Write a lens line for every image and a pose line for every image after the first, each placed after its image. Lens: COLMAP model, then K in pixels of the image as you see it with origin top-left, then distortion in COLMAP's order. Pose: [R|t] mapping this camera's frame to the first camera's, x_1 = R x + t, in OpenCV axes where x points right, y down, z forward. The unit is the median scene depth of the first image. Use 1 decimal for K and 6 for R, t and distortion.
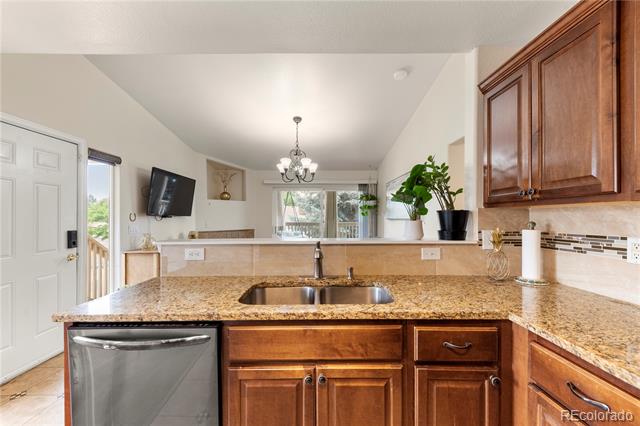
lens RADIAL K [[247.2, 0, 319.9], [0, 247.2, 218.2], [0, 0, 1]] dist [0.003158, -0.000109]
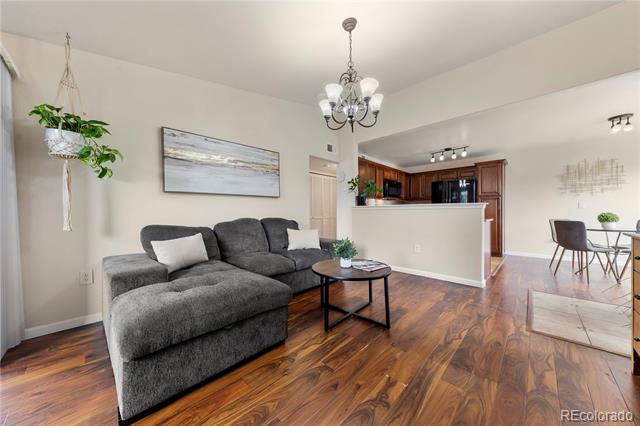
lens RADIAL K [[220.1, 0, 320.0], [0, 220.1, 213.0], [0, 0, 1]] dist [0.005275, -0.000168]
pose [[-0.711691, 0.000399, 0.702493, -0.917603], [0.004994, 0.999977, 0.004492, 0.152053], [-0.702475, 0.006705, -0.711677, 3.122838]]
